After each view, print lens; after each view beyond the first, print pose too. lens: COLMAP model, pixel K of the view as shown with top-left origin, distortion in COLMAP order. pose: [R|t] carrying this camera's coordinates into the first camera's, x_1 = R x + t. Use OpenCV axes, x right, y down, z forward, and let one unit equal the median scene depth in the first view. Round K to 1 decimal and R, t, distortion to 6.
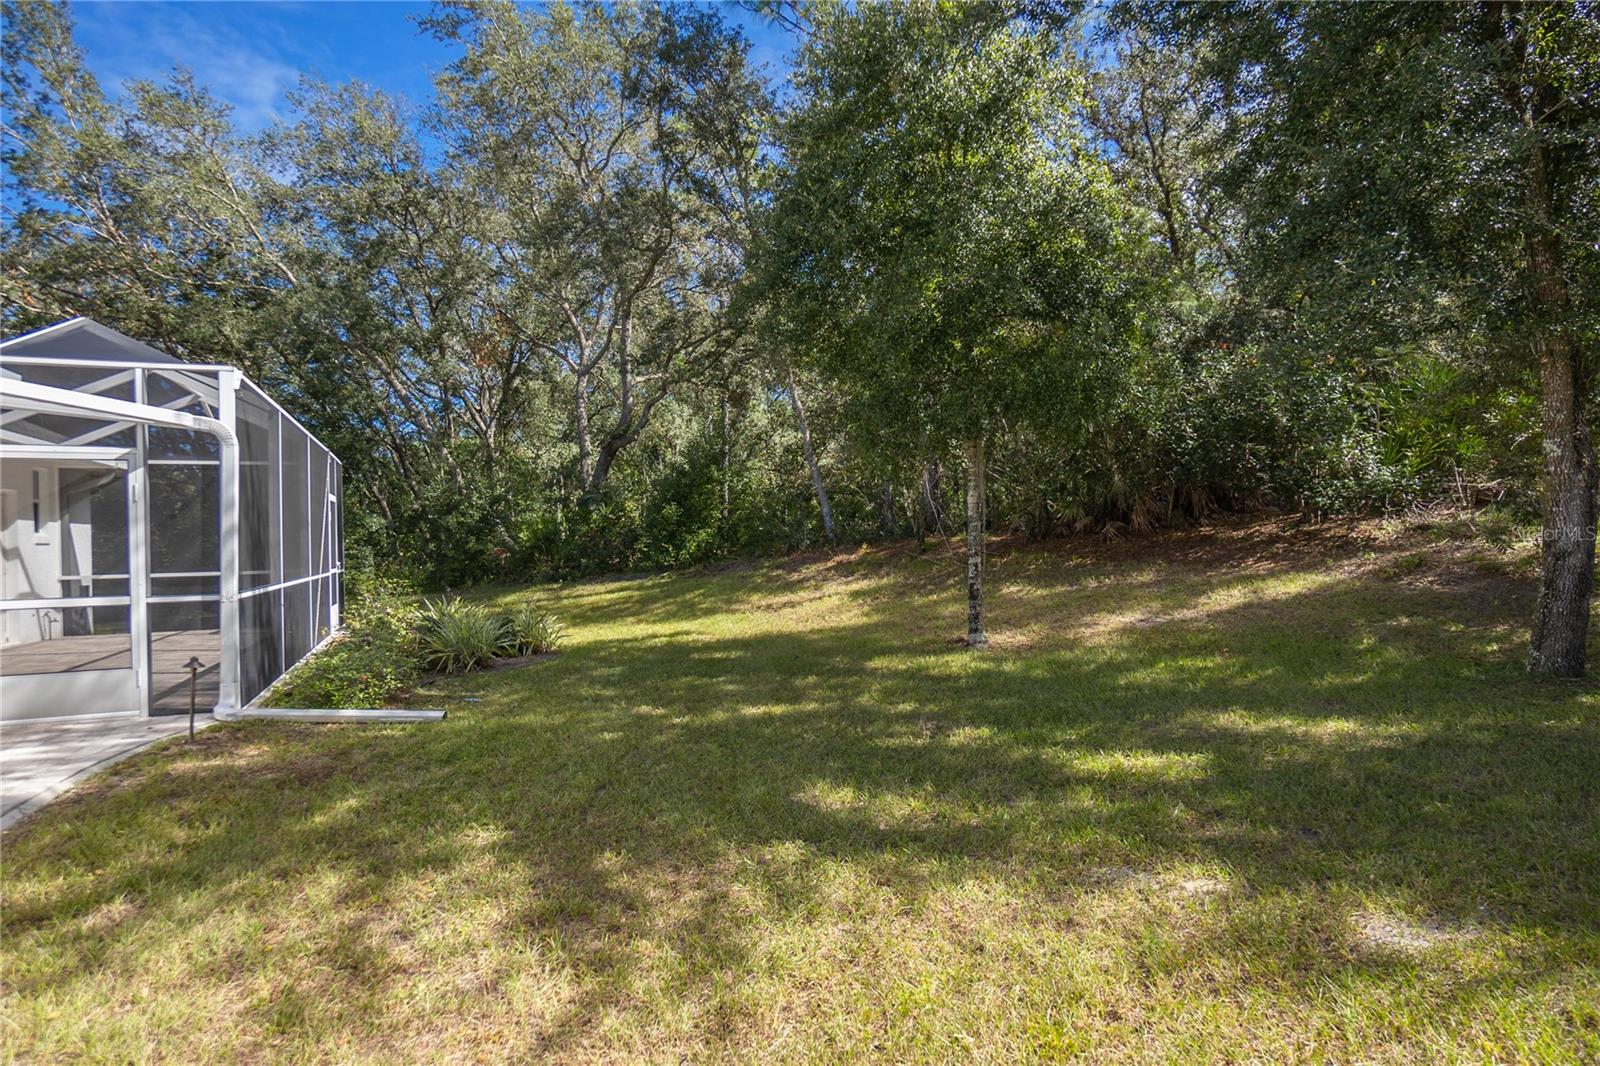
lens RADIAL K [[845.3, 0, 808.9], [0, 845.3, 534.6], [0, 0, 1]] dist [-0.003313, -0.000745]
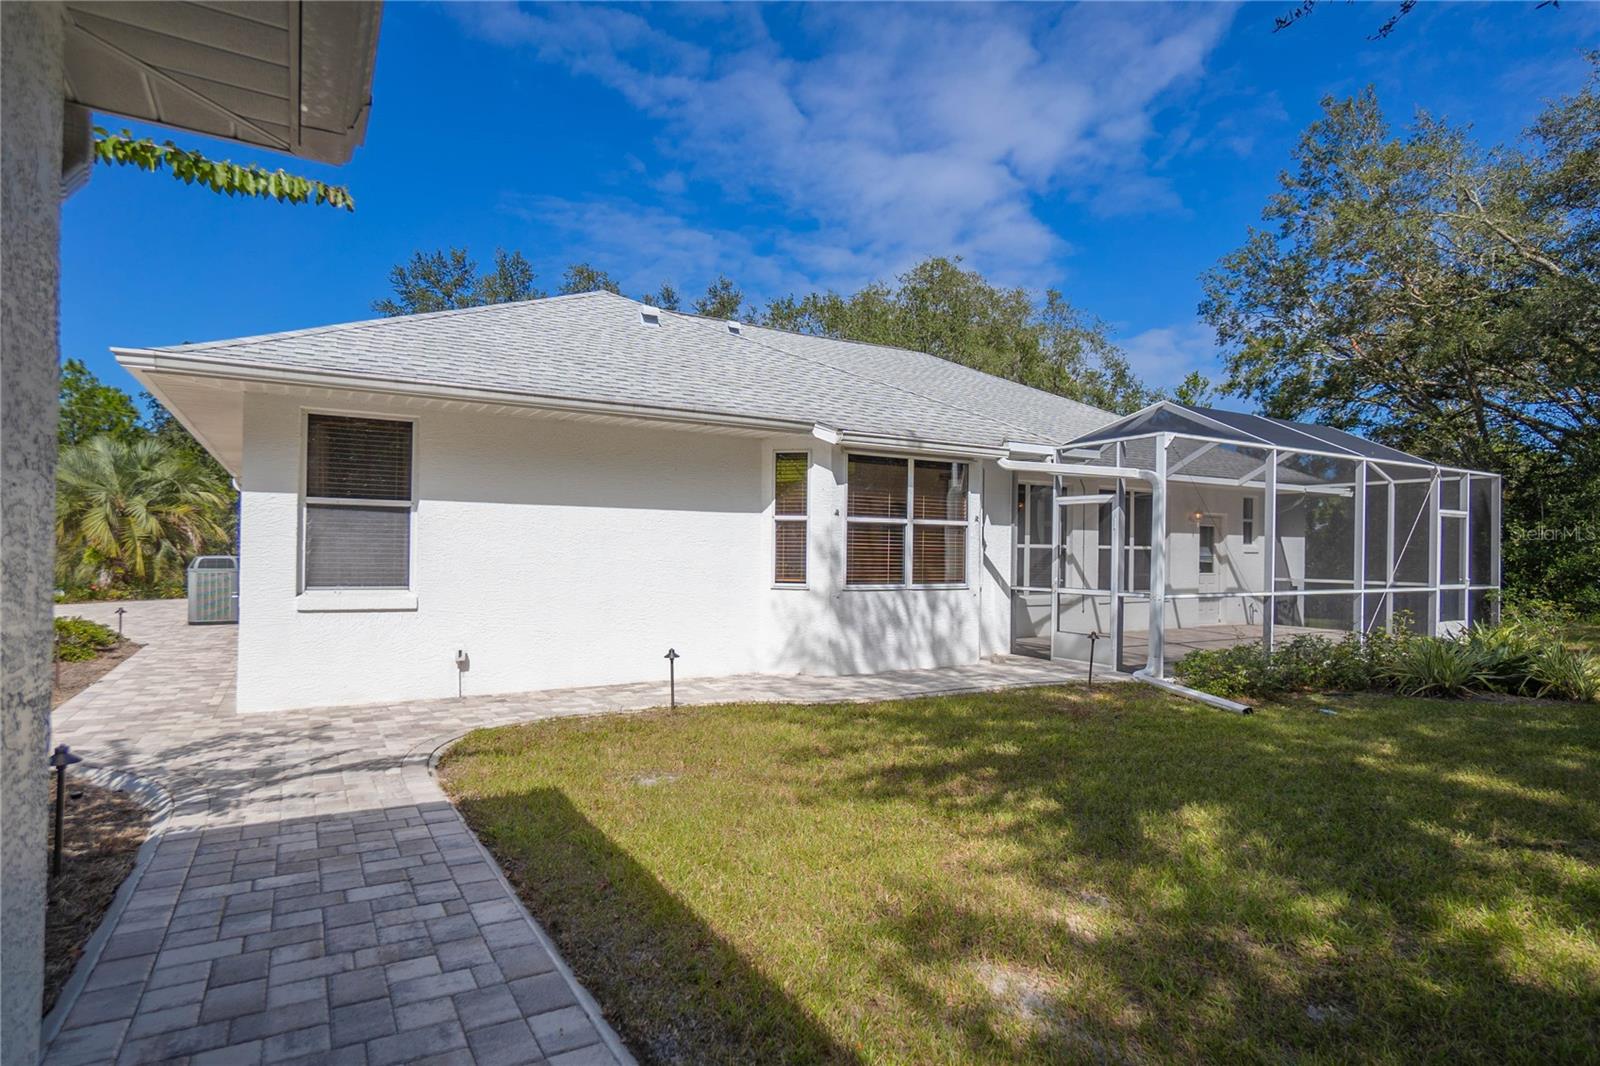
lens RADIAL K [[845.3, 0, 803.3], [0, 845.3, 545.6], [0, 0, 1]] dist [-0.003313, -0.000745]
pose [[0.106925, 0.009839, -0.994218, 1.220155], [0.000533, 0.999950, 0.009953, -0.045245], [0.994267, -0.001594, 0.106915, 0.467247]]
